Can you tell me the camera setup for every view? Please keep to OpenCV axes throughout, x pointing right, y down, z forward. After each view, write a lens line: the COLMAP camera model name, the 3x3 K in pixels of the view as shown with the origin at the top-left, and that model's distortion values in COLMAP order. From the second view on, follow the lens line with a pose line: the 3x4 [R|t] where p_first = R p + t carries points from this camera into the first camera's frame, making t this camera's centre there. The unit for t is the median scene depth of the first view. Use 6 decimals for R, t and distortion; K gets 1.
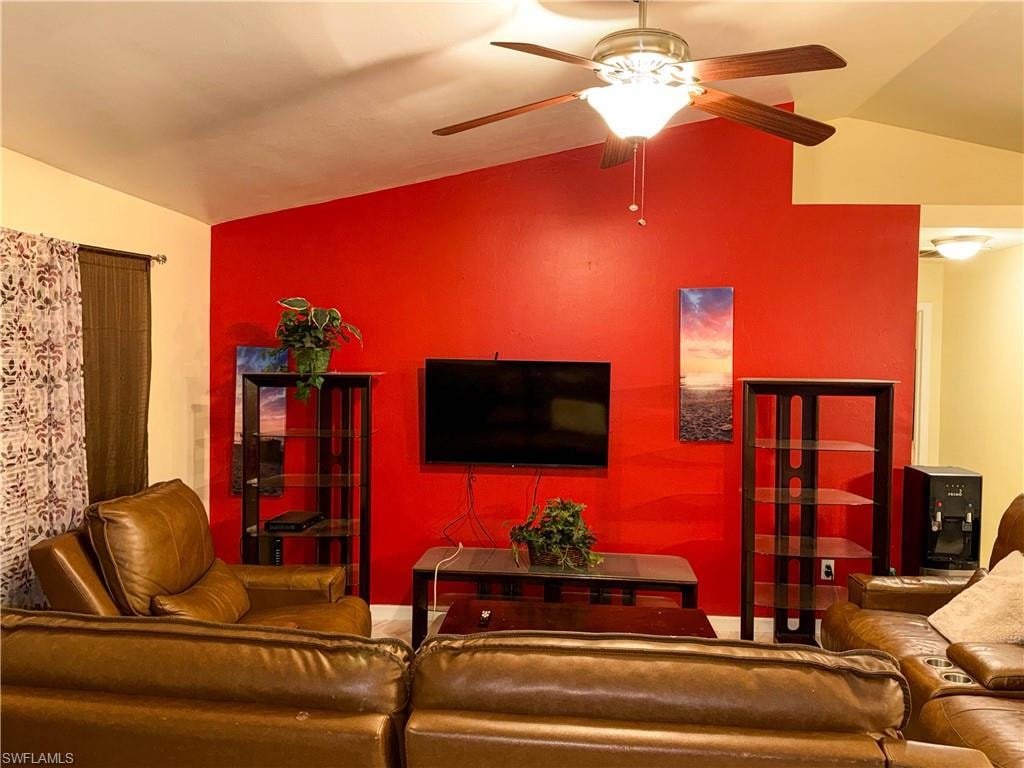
lens RADIAL K [[829.6, 0, 533.3], [0, 829.6, 388.5], [0, 0, 1]] dist [0.145883, -0.236979]
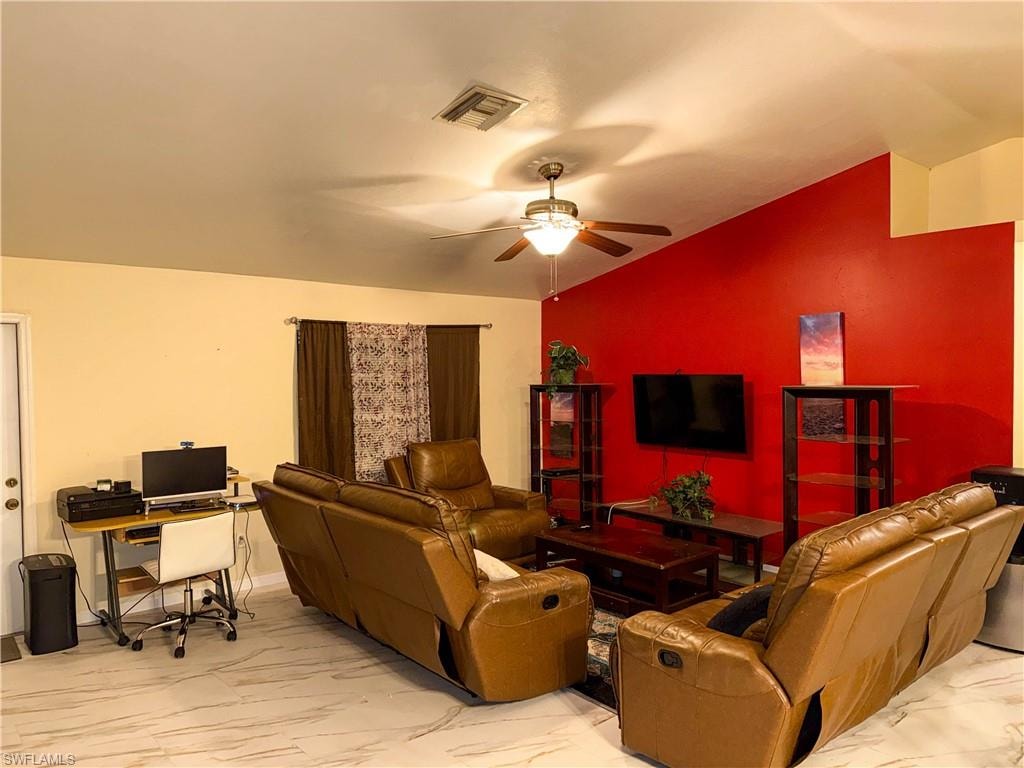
lens RADIAL K [[717.0, 0, 505.2], [0, 717.0, 387.0], [0, 0, 1]] dist [0.091003, -0.149505]
pose [[0.696737, -0.005914, -0.717302, 0.687783], [-0.007720, 0.999846, -0.015743, 0.010715], [0.717285, 0.016506, 0.696584, -0.095409]]
